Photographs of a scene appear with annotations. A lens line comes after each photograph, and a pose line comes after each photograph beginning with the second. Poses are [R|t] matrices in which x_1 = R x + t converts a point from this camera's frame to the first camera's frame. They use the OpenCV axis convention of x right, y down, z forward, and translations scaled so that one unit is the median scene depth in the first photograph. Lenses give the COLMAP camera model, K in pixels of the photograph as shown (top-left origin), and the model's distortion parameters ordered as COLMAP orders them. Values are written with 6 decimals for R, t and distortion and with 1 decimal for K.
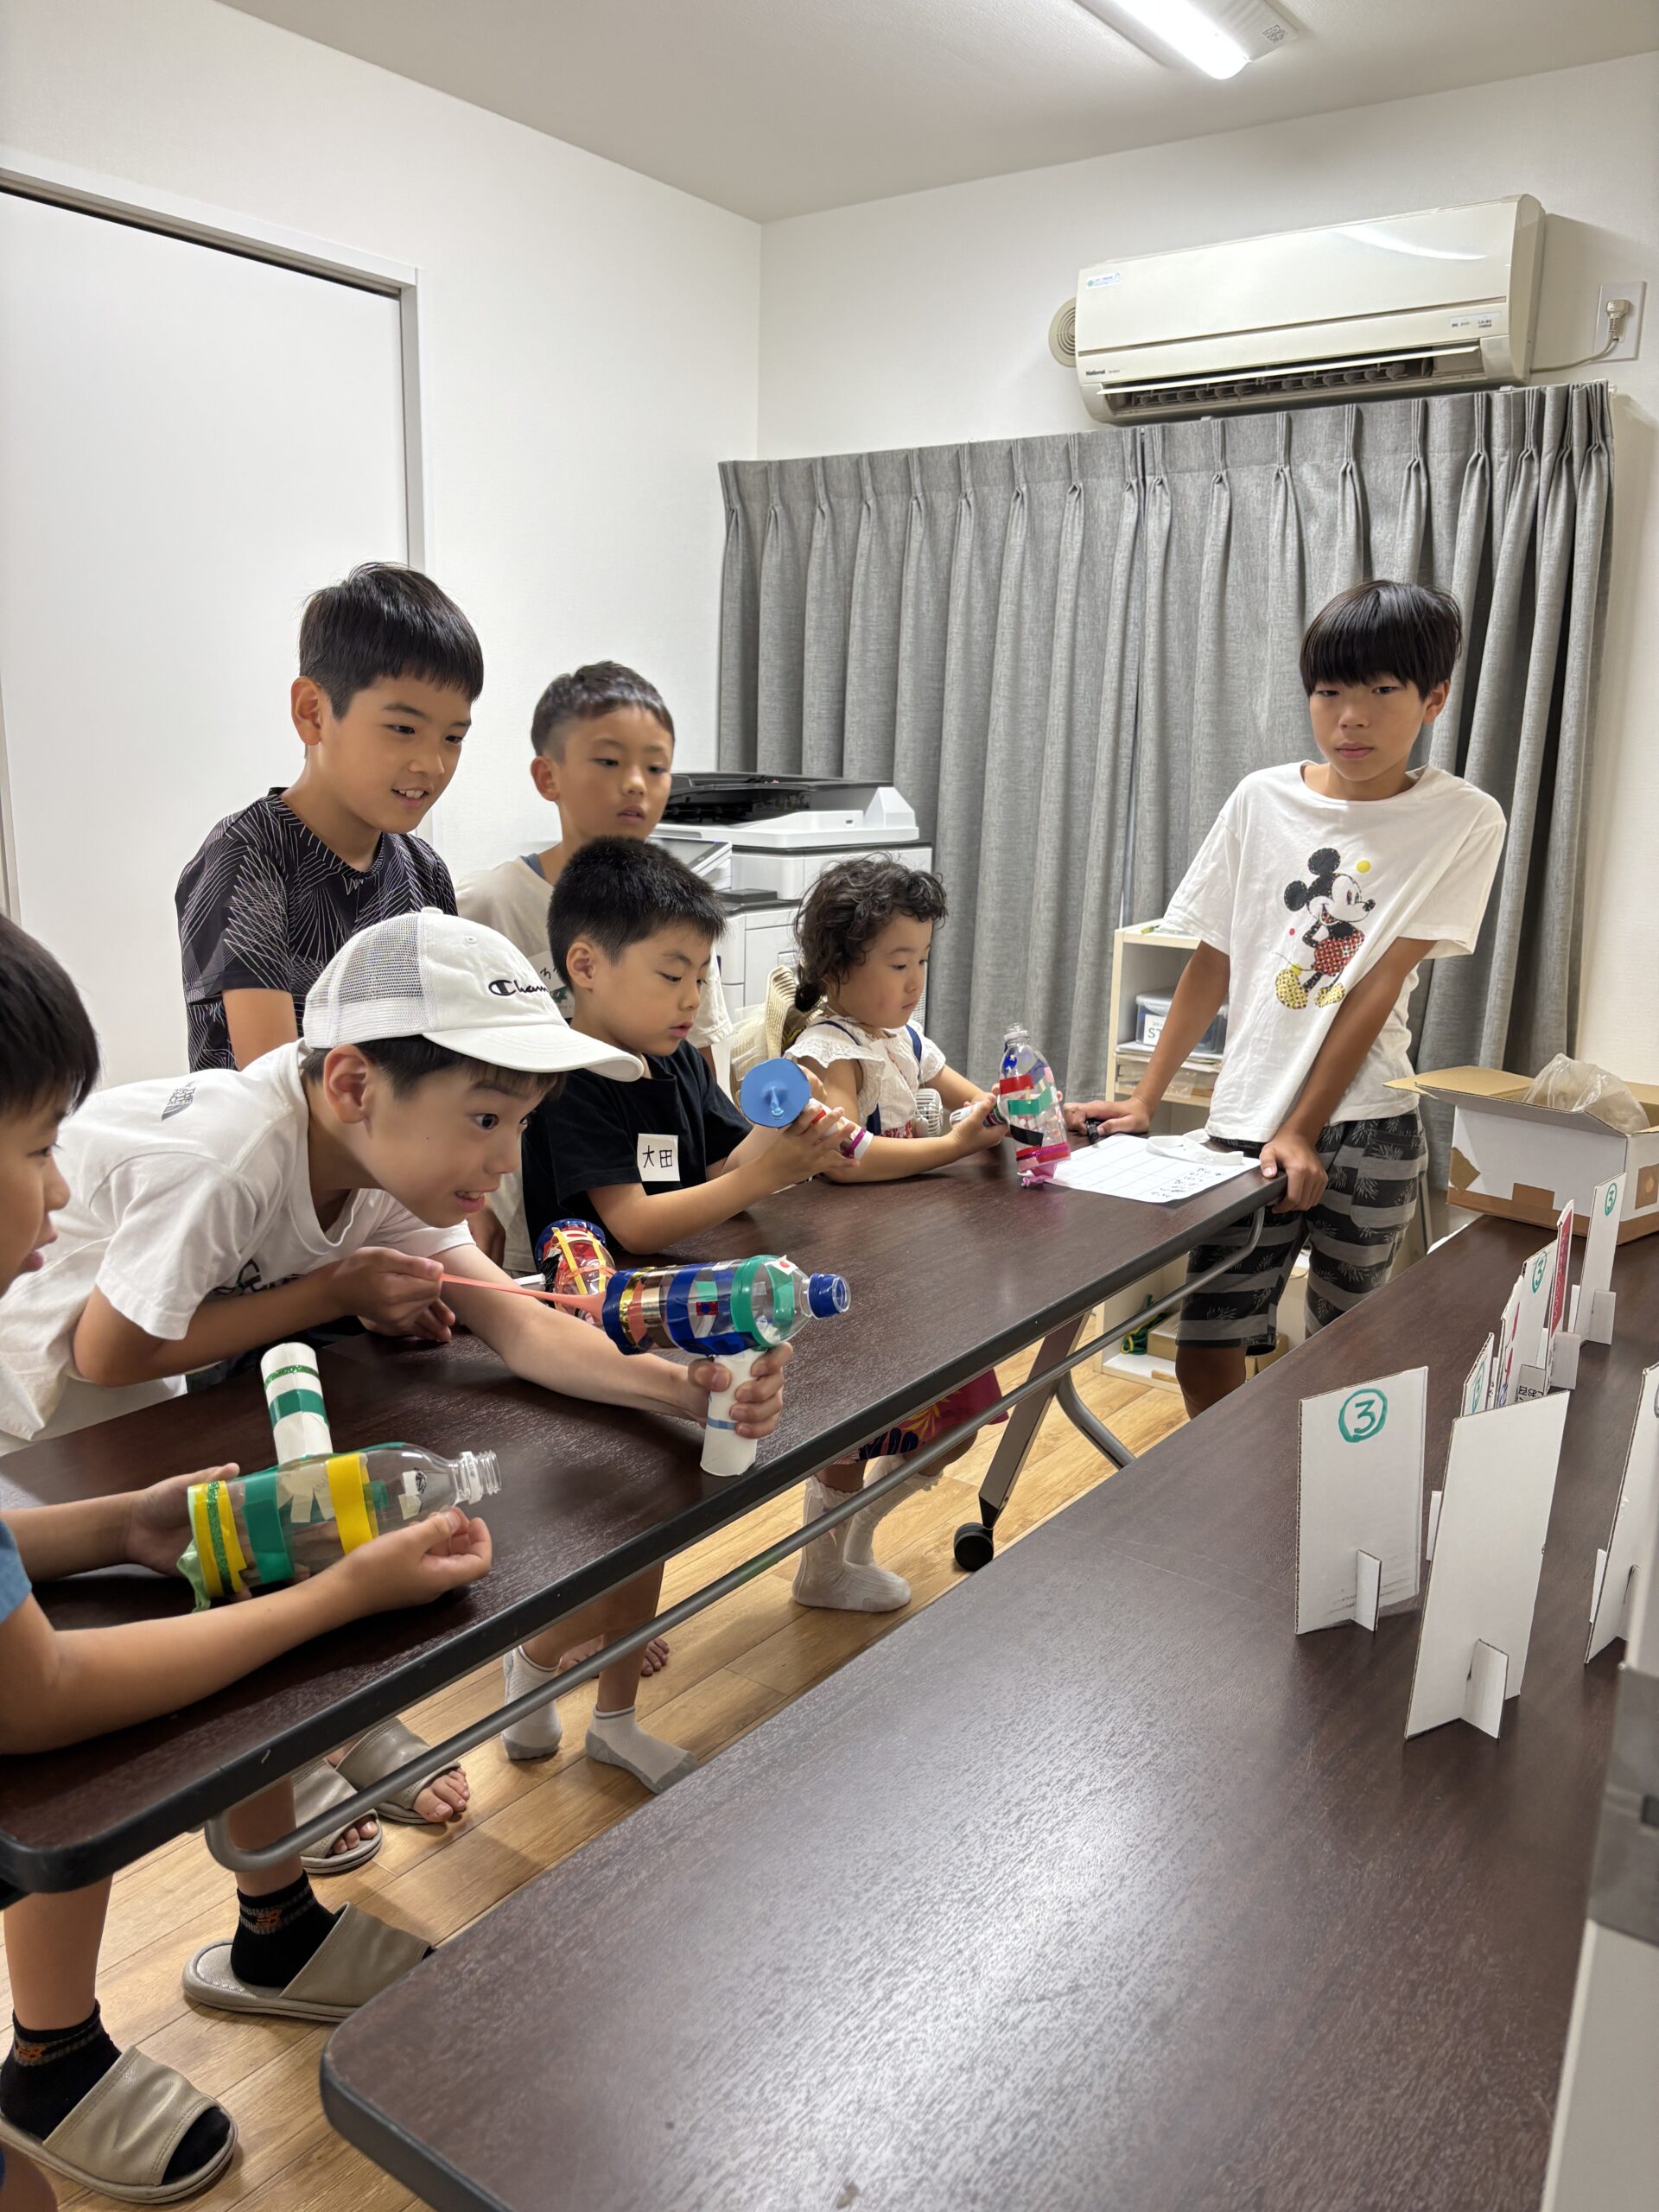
lens RADIAL K [[1679.7, 0, 827.4], [0, 1679.7, 1139.7], [0, 0, 1]] dist [0.005103, -0.008379]
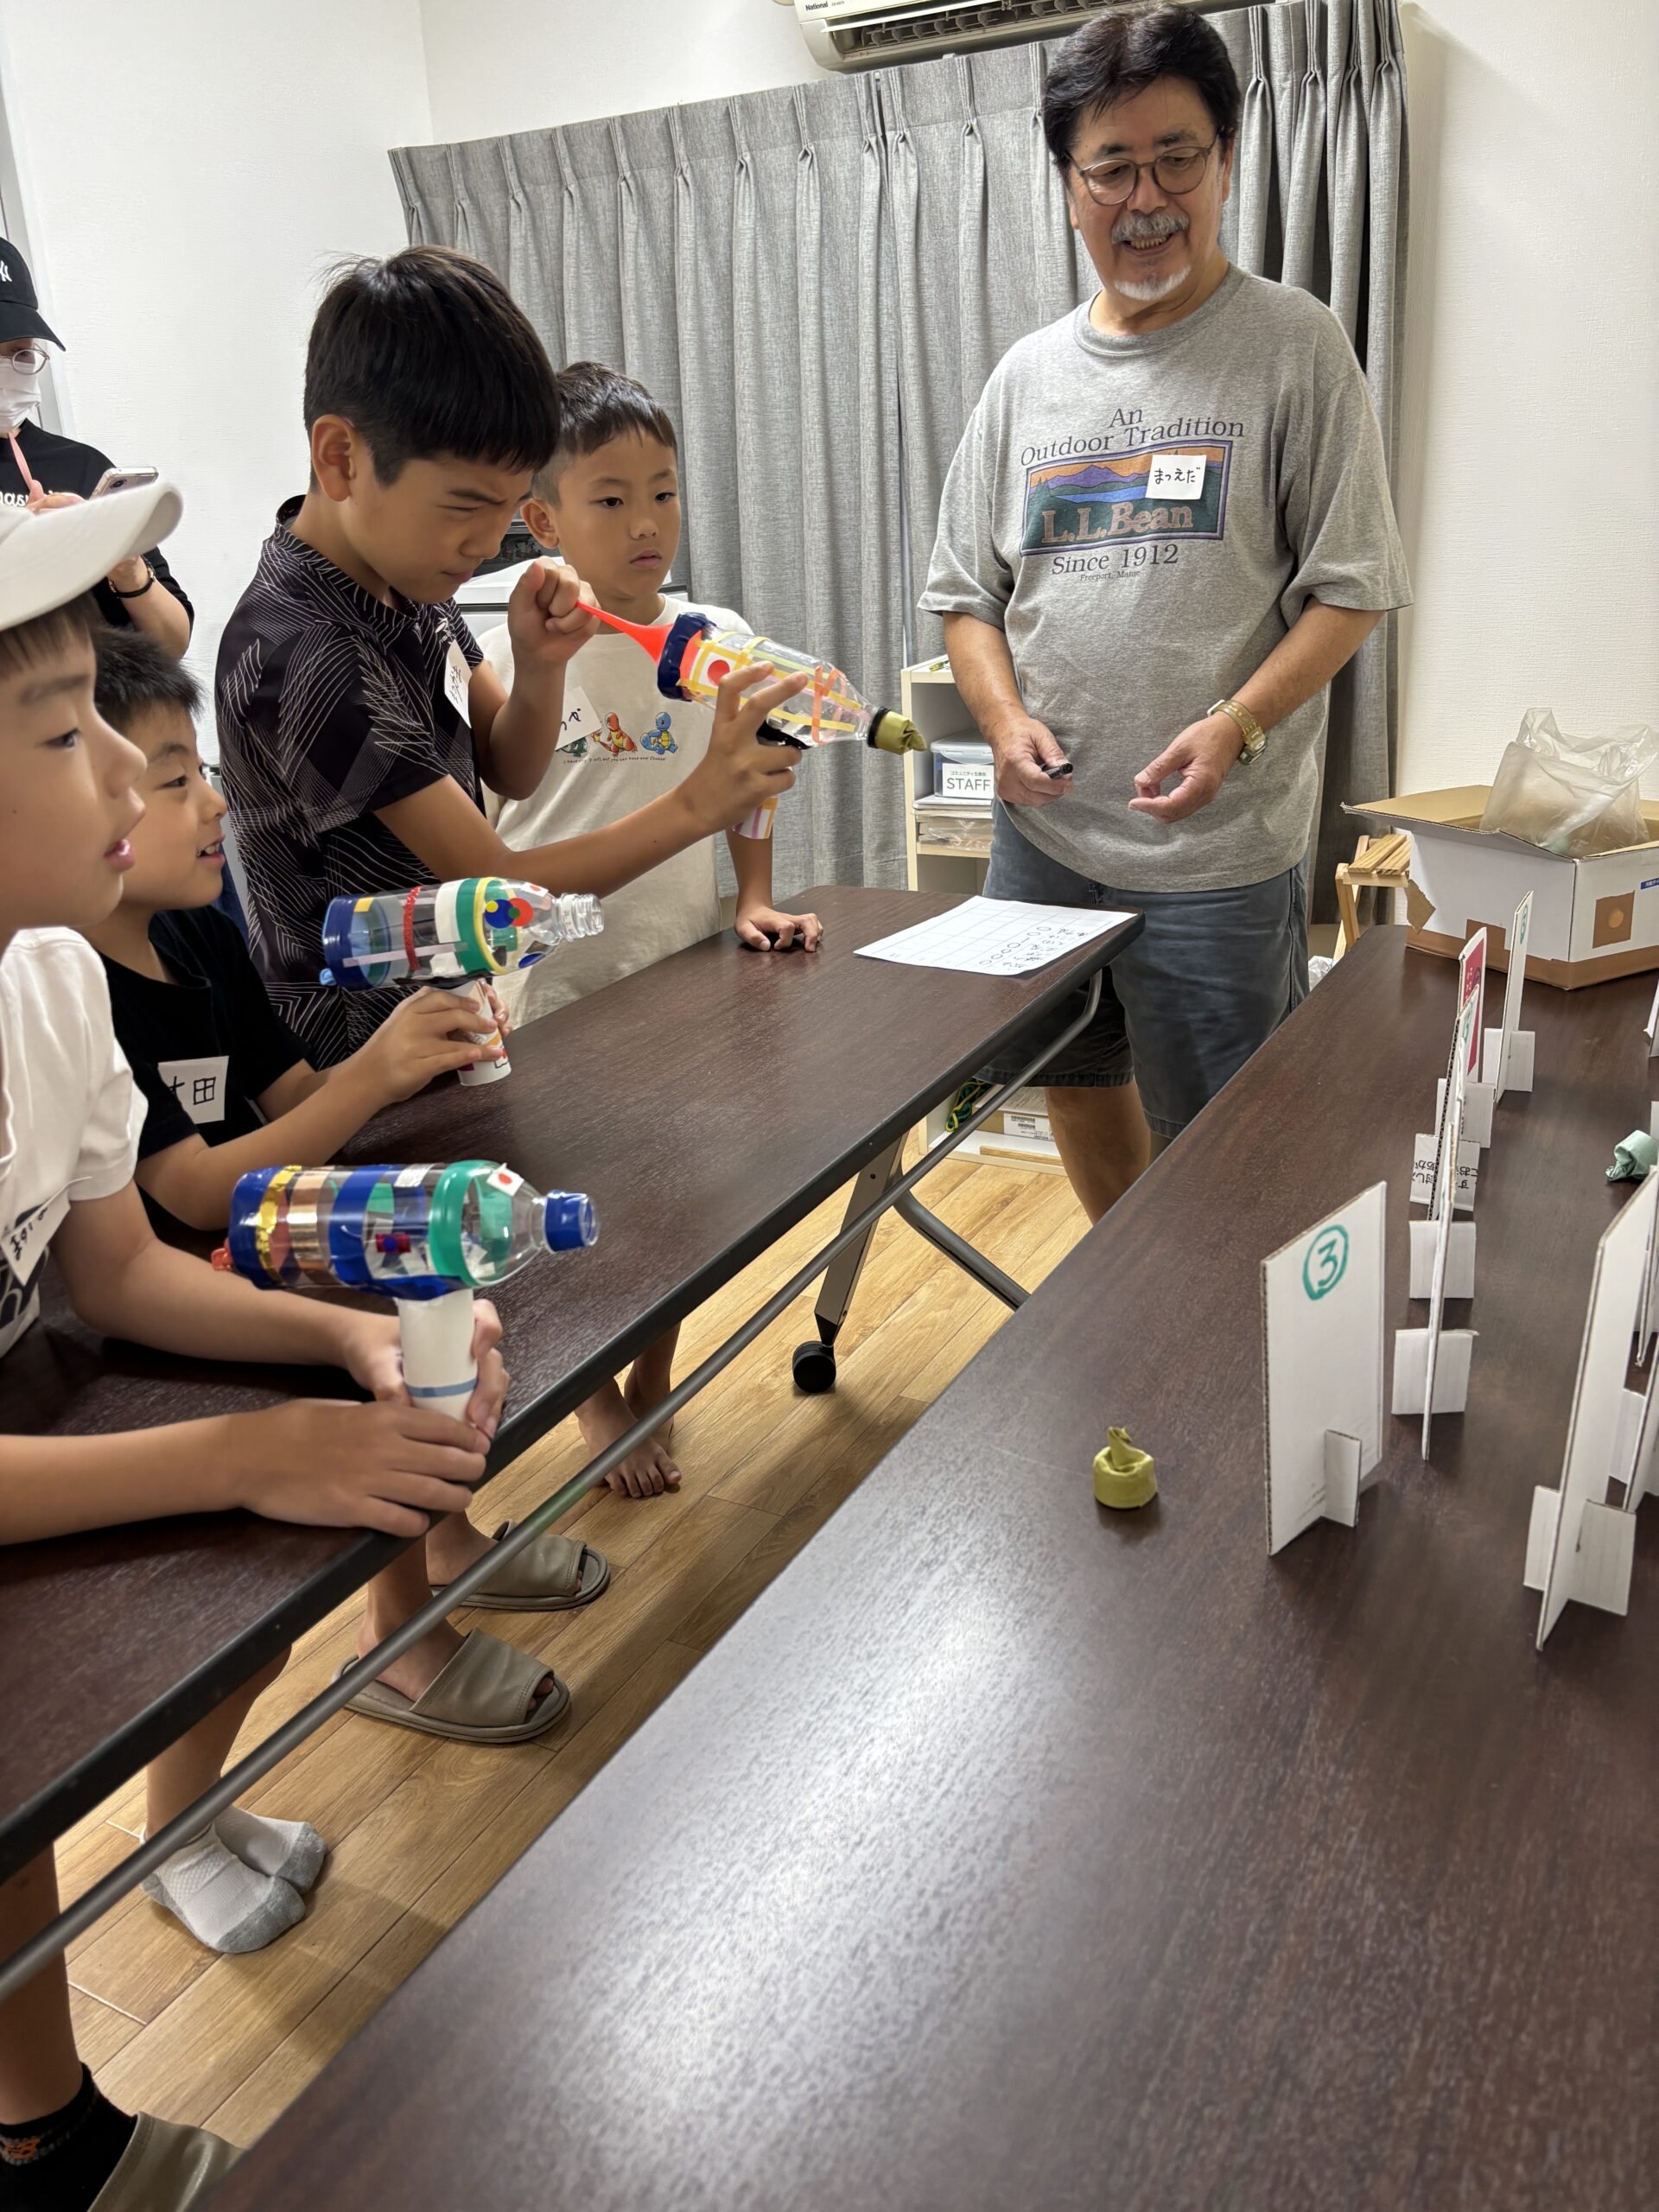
lens RADIAL K [[1660.4, 0, 829.5], [0, 1660.4, 1106.0], [0, 0, 1]] dist [0.007671, 0.009734]
pose [[0.987317, -0.112148, 0.112378, 0.008599], [0.098435, 0.987769, 0.120928, -0.006139], [-0.124565, -0.108332, 0.986280, 0.110296]]
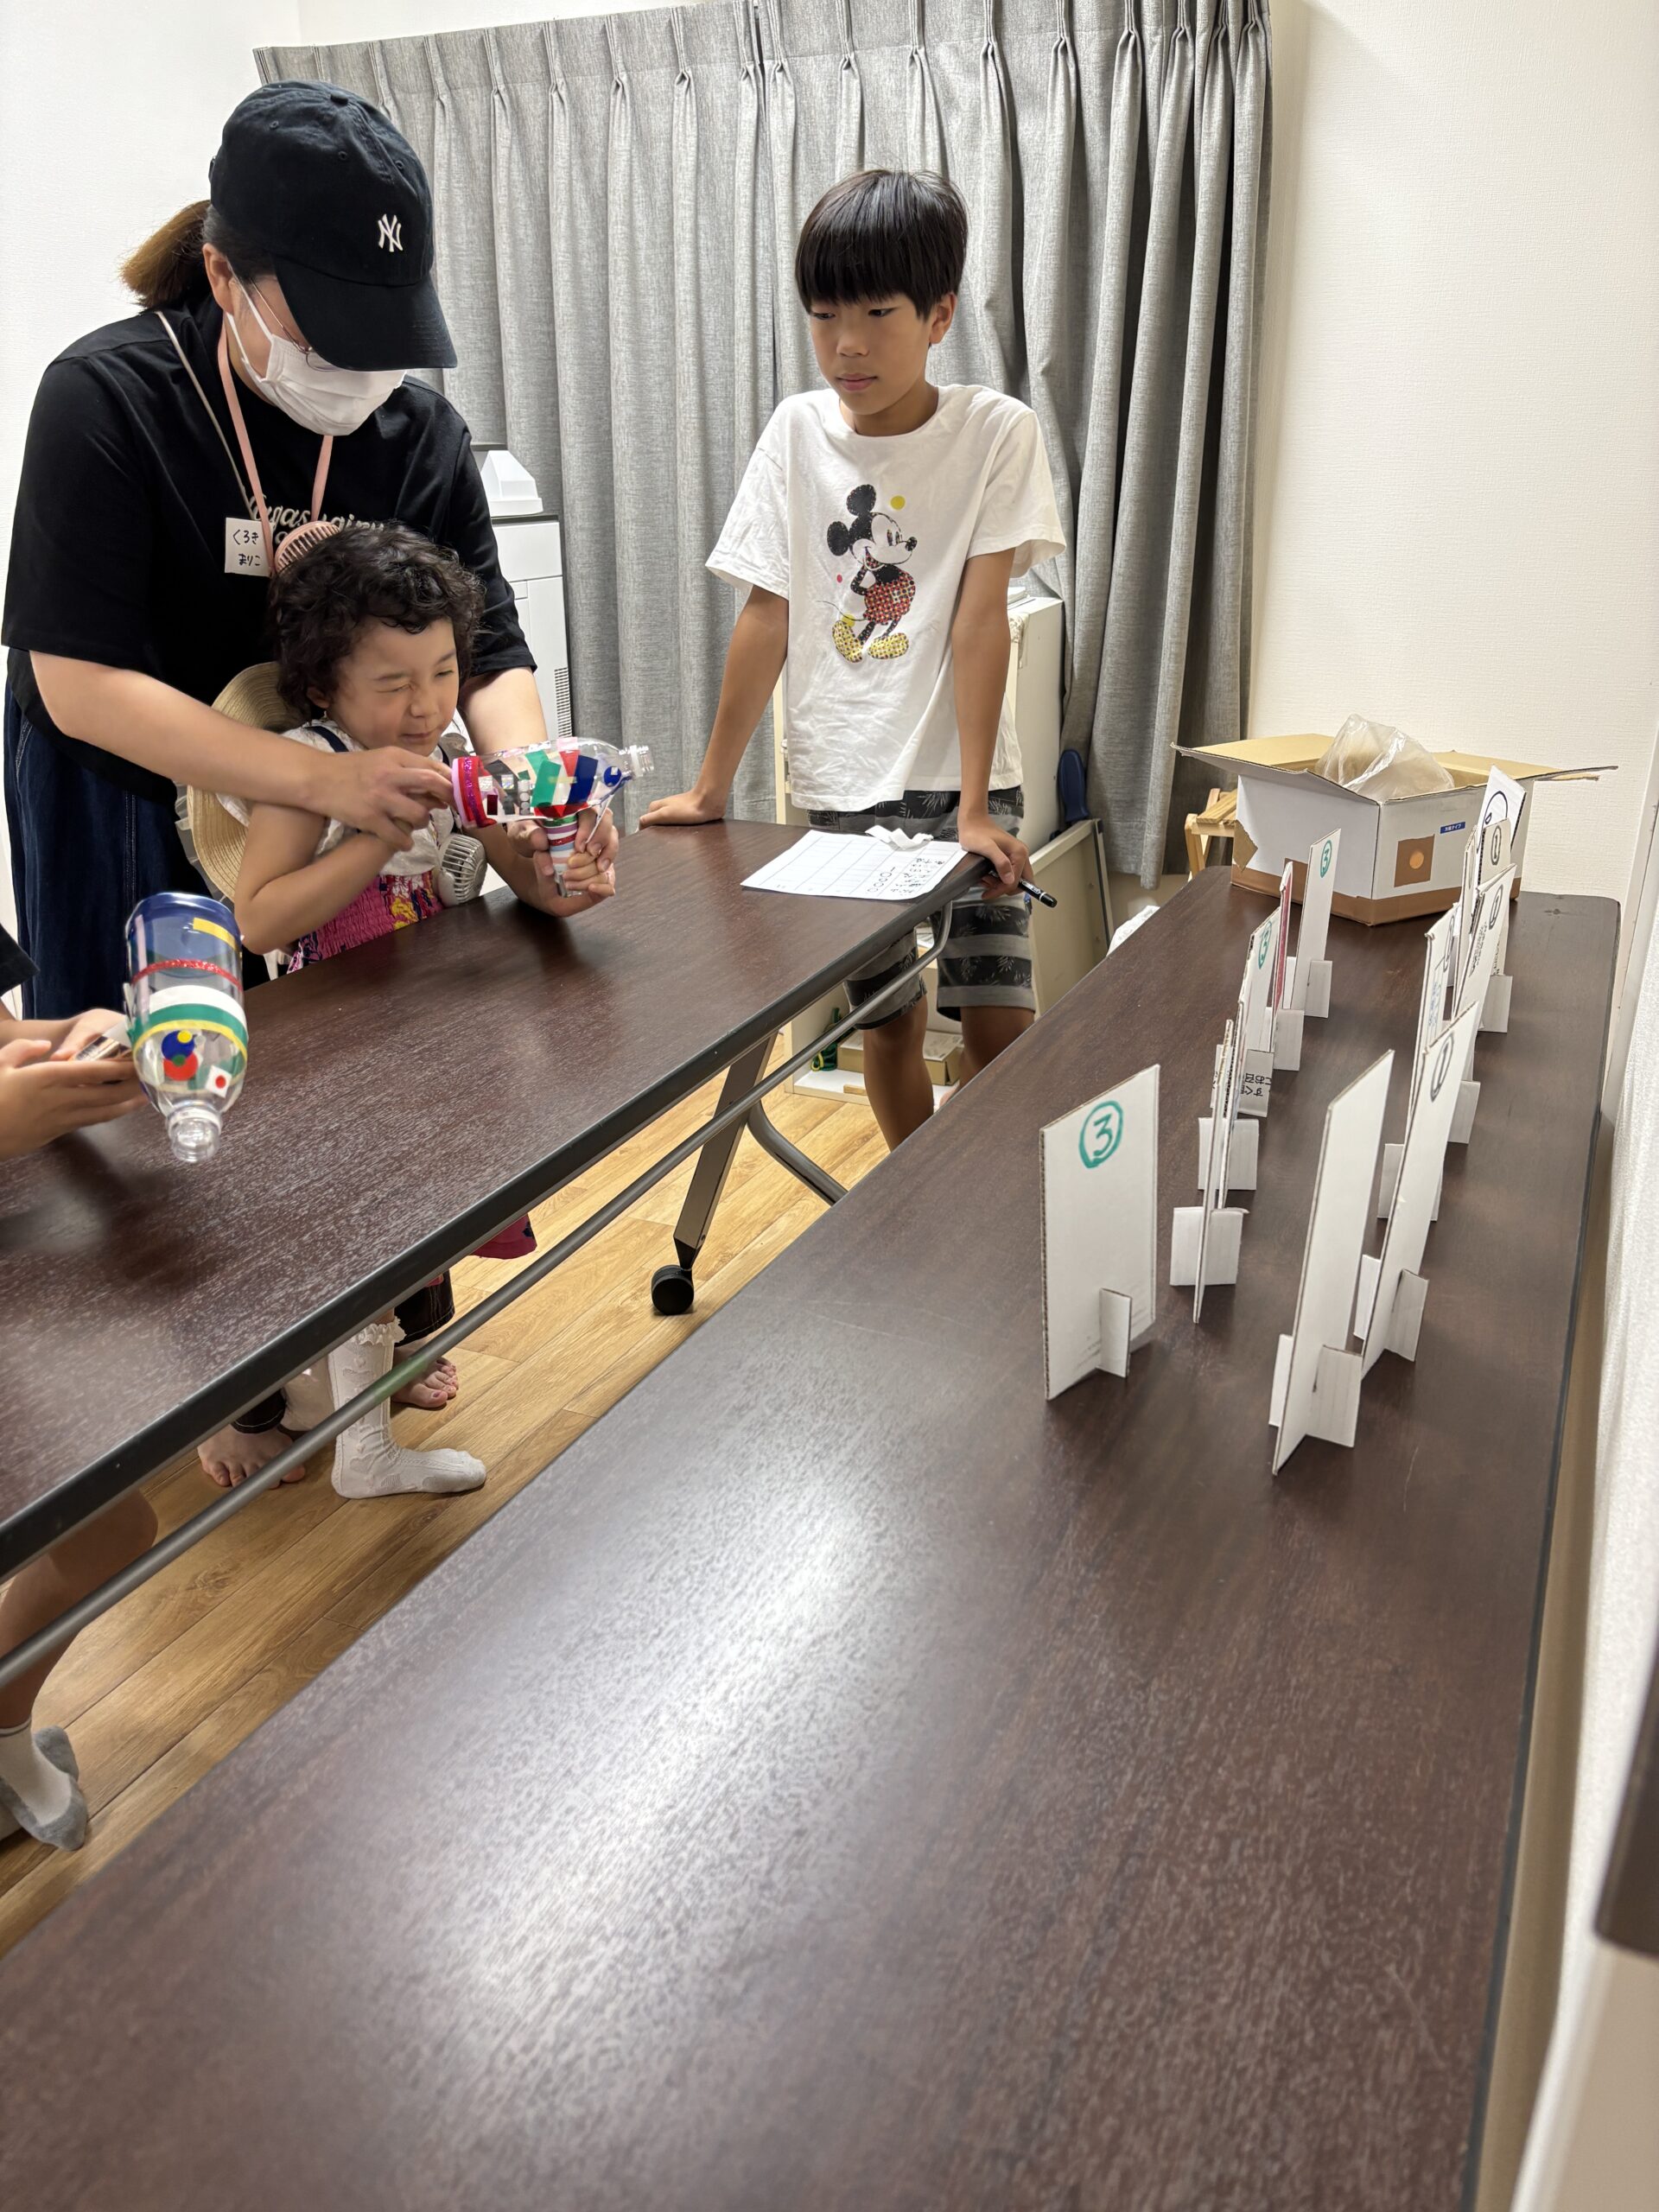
lens RADIAL K [[1661.3, 0, 841.2], [0, 1661.3, 1115.8], [0, 0, 1]] dist [0.077833, -0.096173]
pose [[0.977556, -0.100483, 0.185169, 0.014872], [0.071540, 0.985027, 0.156855, 0.006076], [-0.198158, -0.140087, 0.970108, 0.082308]]
